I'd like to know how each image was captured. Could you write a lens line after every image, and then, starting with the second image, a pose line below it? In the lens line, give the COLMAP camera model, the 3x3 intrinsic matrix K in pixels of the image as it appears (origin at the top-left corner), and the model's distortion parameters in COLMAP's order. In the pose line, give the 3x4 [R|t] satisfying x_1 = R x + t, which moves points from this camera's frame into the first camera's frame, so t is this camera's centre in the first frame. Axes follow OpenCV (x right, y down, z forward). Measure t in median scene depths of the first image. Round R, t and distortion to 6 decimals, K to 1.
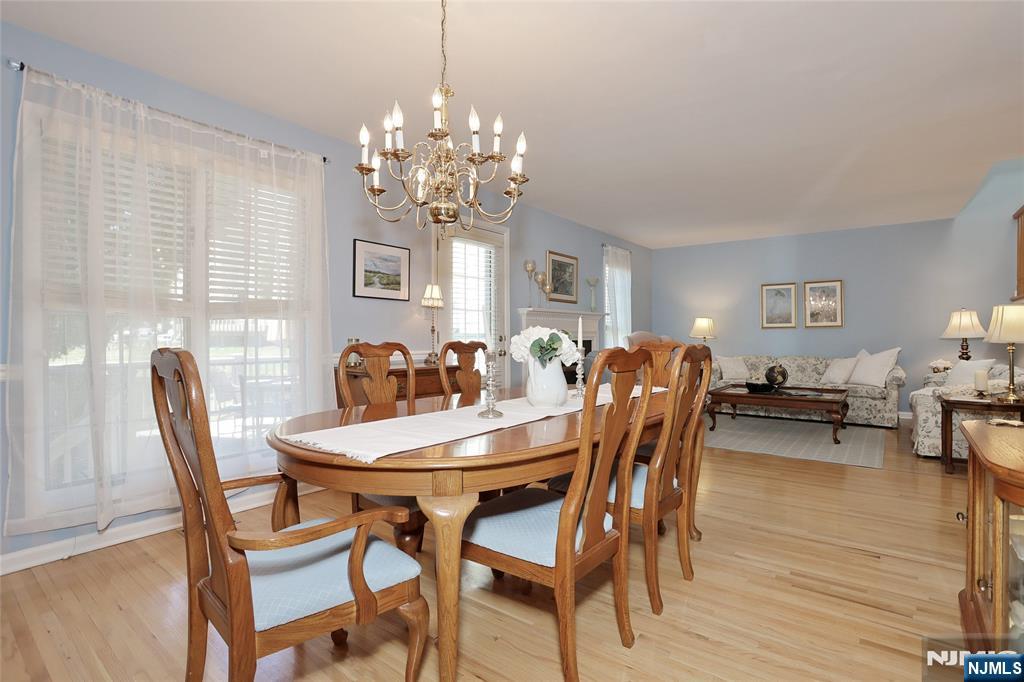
lens RADIAL K [[492.7, 0, 516.6], [0, 492.7, 333.7], [0, 0, 1]] dist [-0.041581, 0.001550]
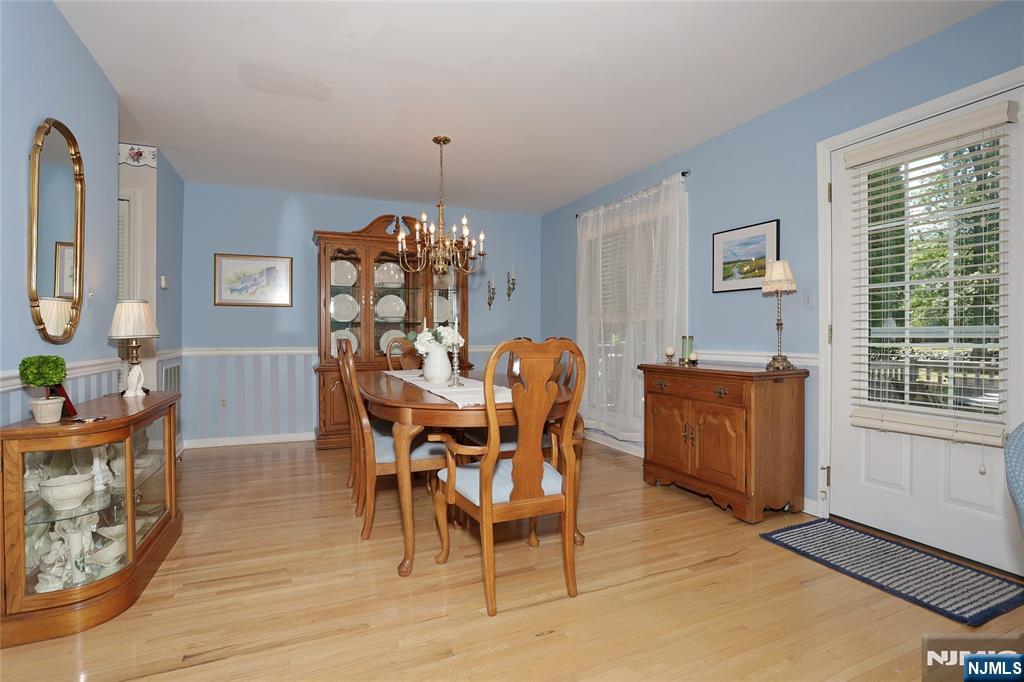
lens RADIAL K [[492.7, 0, 510.7], [0, 492.7, 339.4], [0, 0, 1]] dist [-0.041581, 0.001550]
pose [[-0.476915, 0.006593, -0.878924, 0.693754], [0.006654, 0.999970, 0.003891, 0.010285], [0.878924, -0.003993, -0.476945, 1.064221]]
